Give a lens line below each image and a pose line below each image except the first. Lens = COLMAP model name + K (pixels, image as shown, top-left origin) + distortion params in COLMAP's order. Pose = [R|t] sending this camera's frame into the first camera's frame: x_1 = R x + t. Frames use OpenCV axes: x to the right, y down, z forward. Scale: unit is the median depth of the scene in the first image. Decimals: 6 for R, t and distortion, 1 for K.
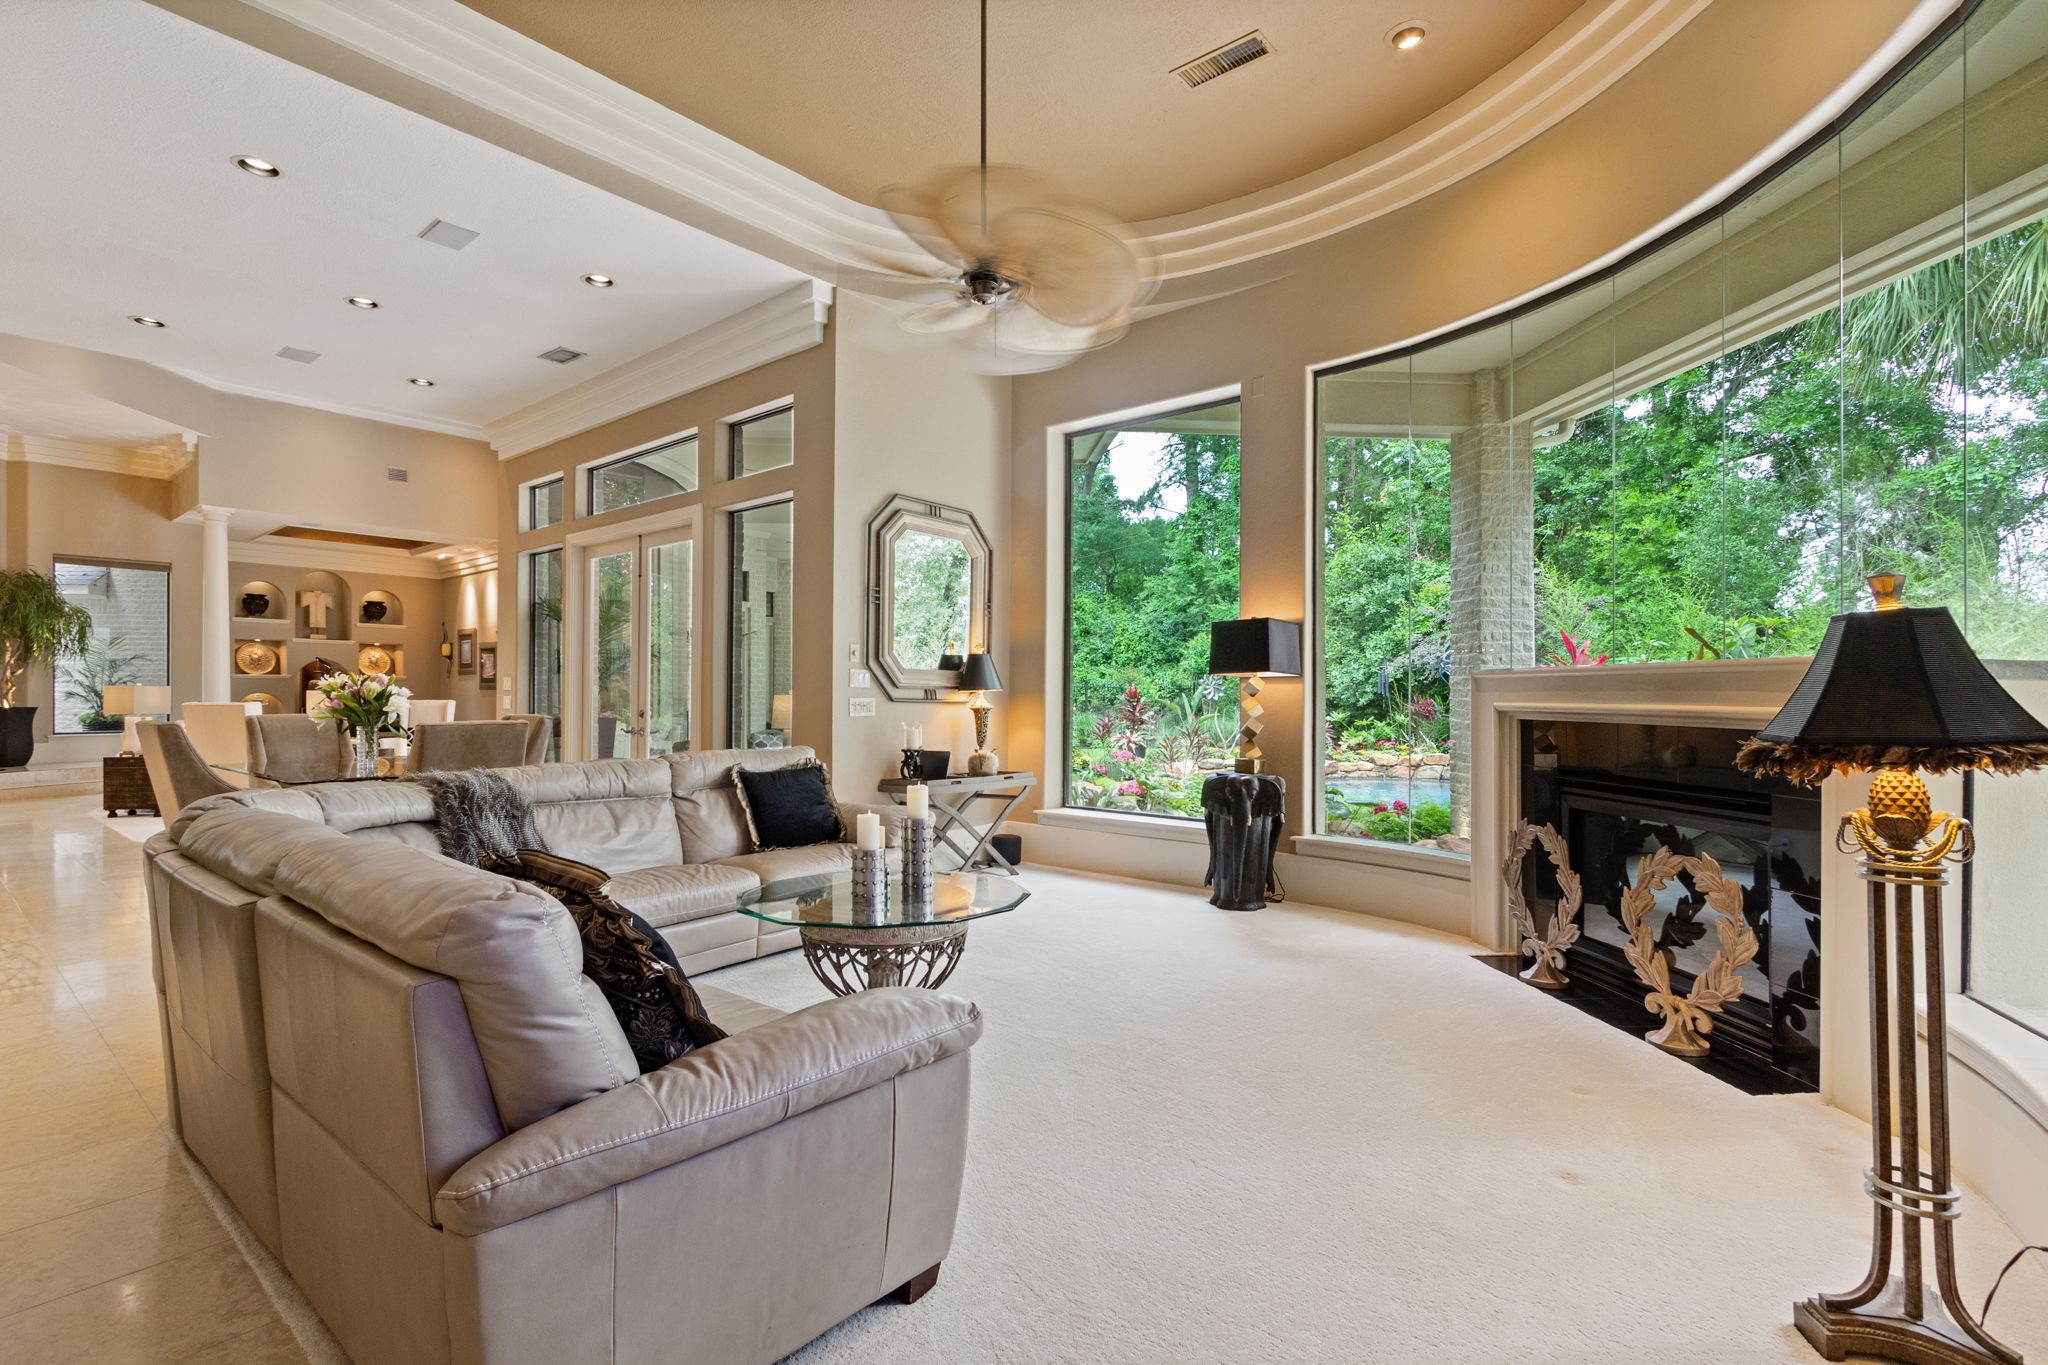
lens RADIAL K [[952.4, 0, 1007.8], [0, 952.4, 697.7], [0, 0, 1]] dist [0.001663, 0.000384]
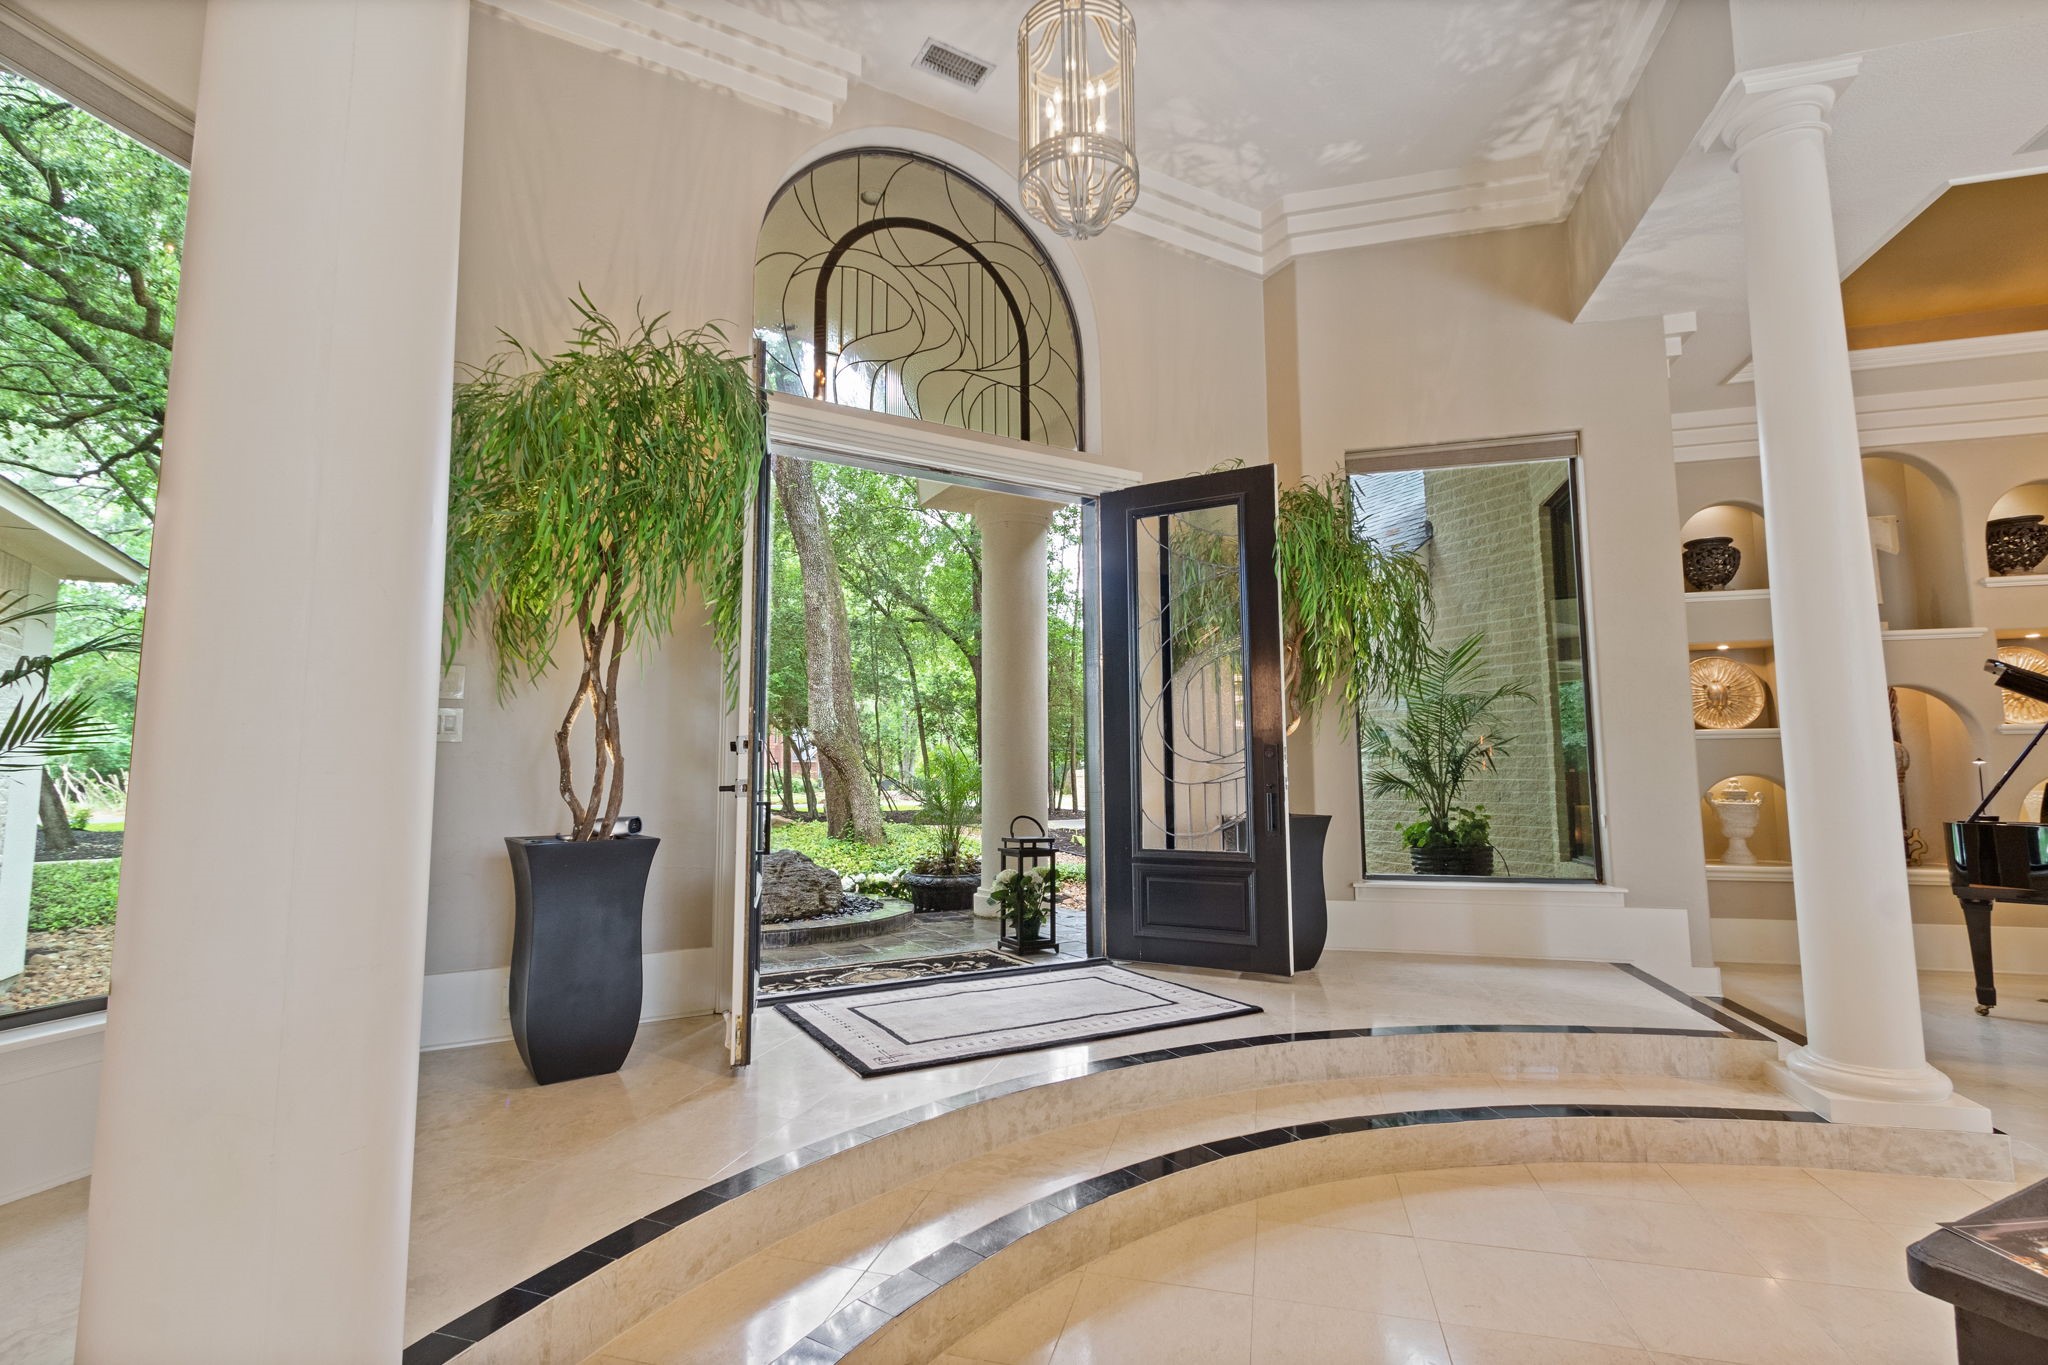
lens RADIAL K [[952.4, 0, 1007.8], [0, 952.4, 697.7], [0, 0, 1]] dist [0.001663, 0.000384]
pose [[0.425753, -0.088459, -0.900505, -0.645757], [0.005406, 0.995441, -0.095229, -0.000748], [0.904823, 0.035676, 0.424290, 0.640945]]
